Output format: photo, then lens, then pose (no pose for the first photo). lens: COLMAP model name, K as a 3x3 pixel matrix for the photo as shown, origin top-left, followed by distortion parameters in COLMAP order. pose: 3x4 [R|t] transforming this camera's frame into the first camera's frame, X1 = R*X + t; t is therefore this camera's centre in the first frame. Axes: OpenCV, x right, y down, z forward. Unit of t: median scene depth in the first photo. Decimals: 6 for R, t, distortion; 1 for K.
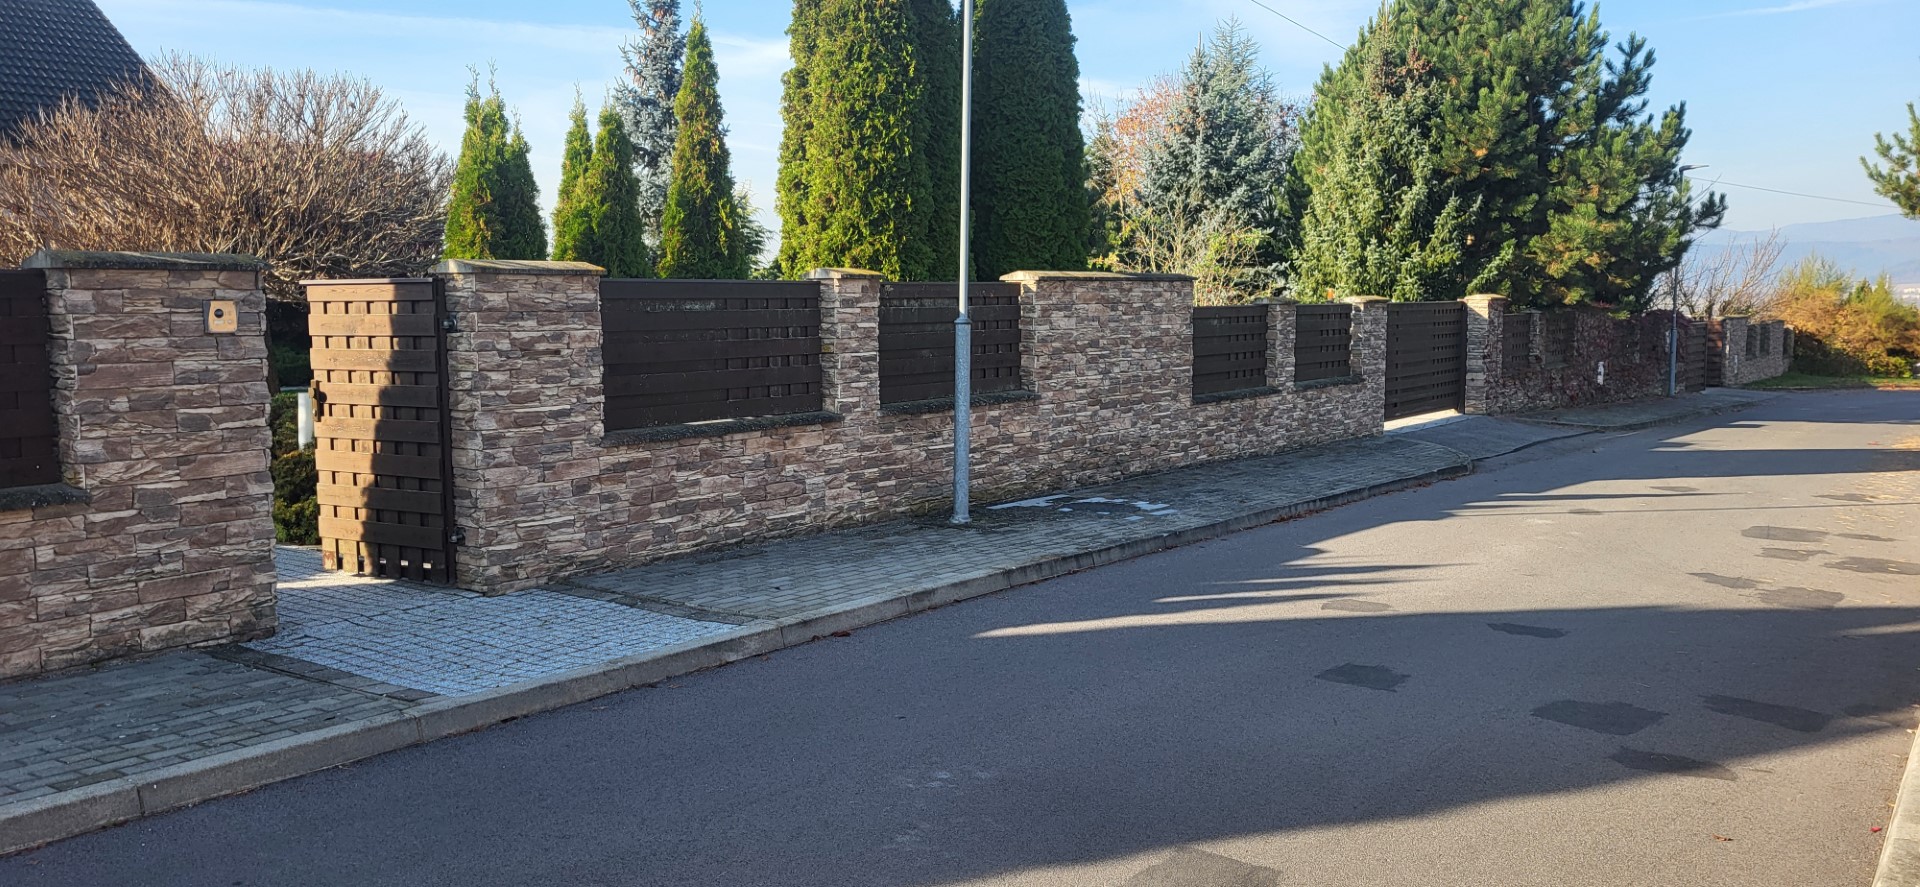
lens RADIAL K [[1456.4, 0, 963.0], [0, 1456.4, 434.7], [0, 0, 1]] dist [0.051817, -0.042894]
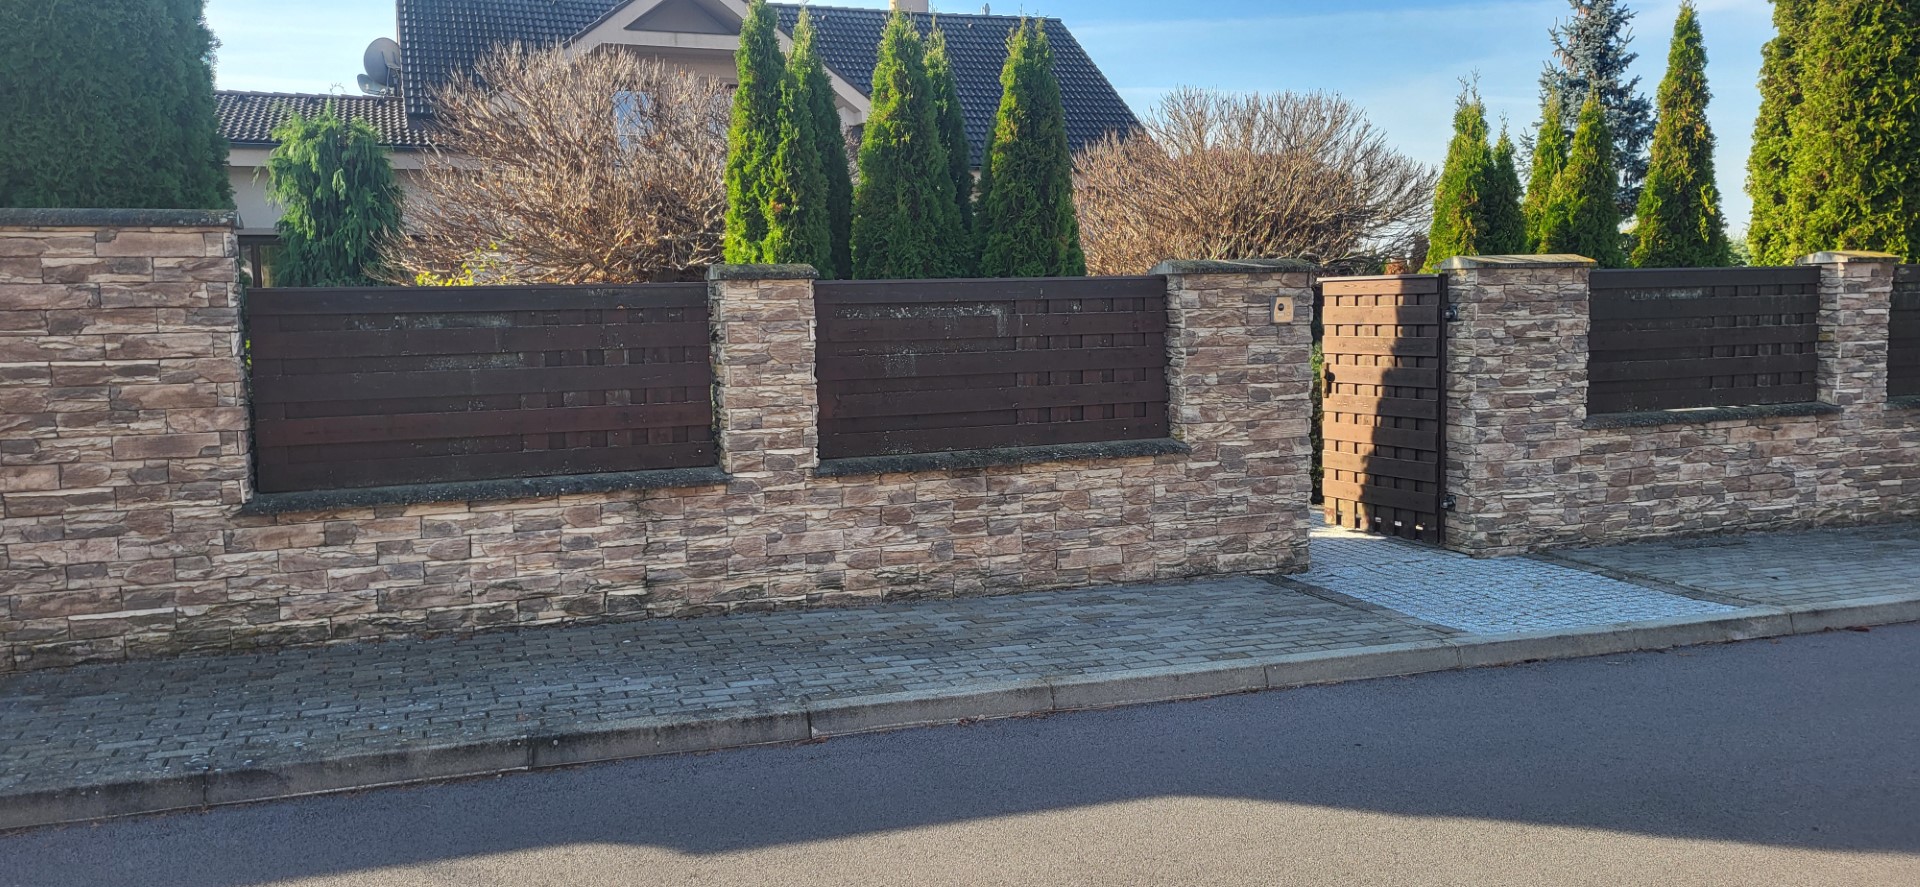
lens RADIAL K [[1451.5, 0, 961.7], [0, 1451.5, 433.4], [0, 0, 1]] dist [0.068849, -0.058071]
pose [[0.837133, 0.041747, -0.545403, -0.043683], [-0.037544, 0.999117, 0.018850, 0.008215], [0.545709, 0.004697, 0.837962, -0.133934]]
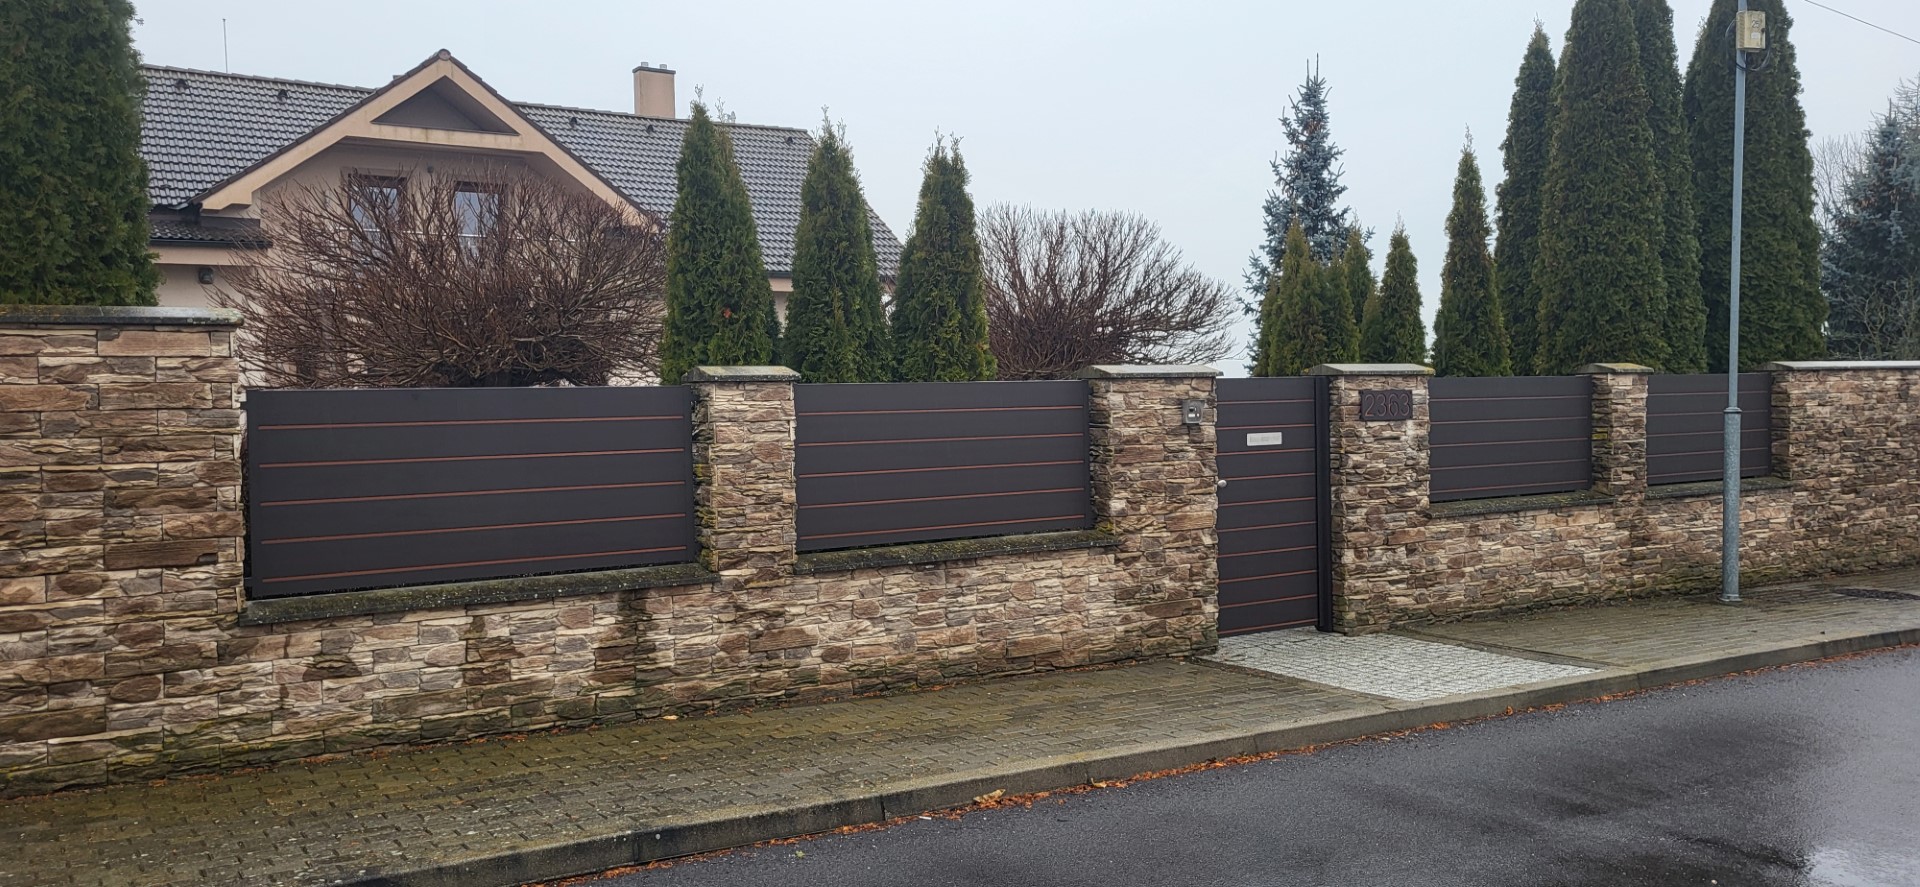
lens RADIAL K [[1456.4, 0, 963.0], [0, 1456.4, 434.7], [0, 0, 1]] dist [0.051817, -0.042894]
pose [[0.932415, 0.000709, -0.361388, -0.165918], [-0.023193, 0.998054, -0.057882, 0.018204], [0.360644, 0.062351, 0.930617, -0.248099]]
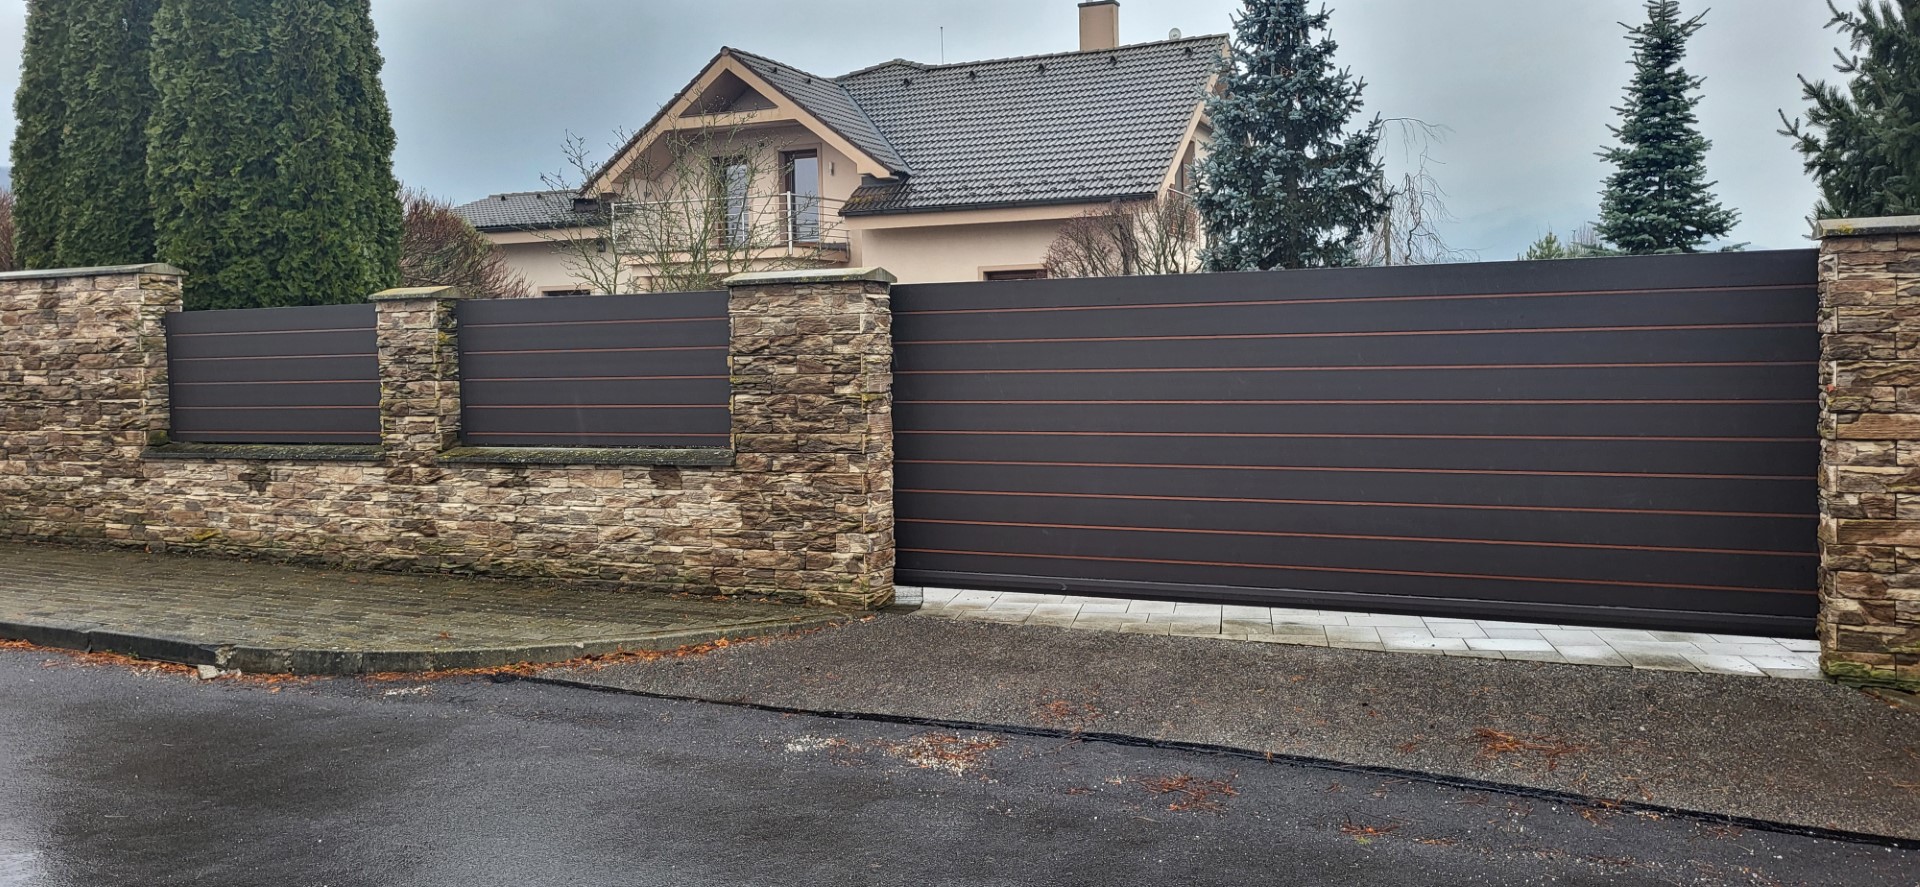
lens RADIAL K [[1451.5, 0, 961.7], [0, 1451.5, 433.4], [0, 0, 1]] dist [0.068849, -0.058071]
pose [[0.174842, 0.051843, -0.983231, 1.472972], [-0.071331, 0.996656, 0.039867, -0.141064], [0.982009, 0.063165, 0.177955, 2.069855]]
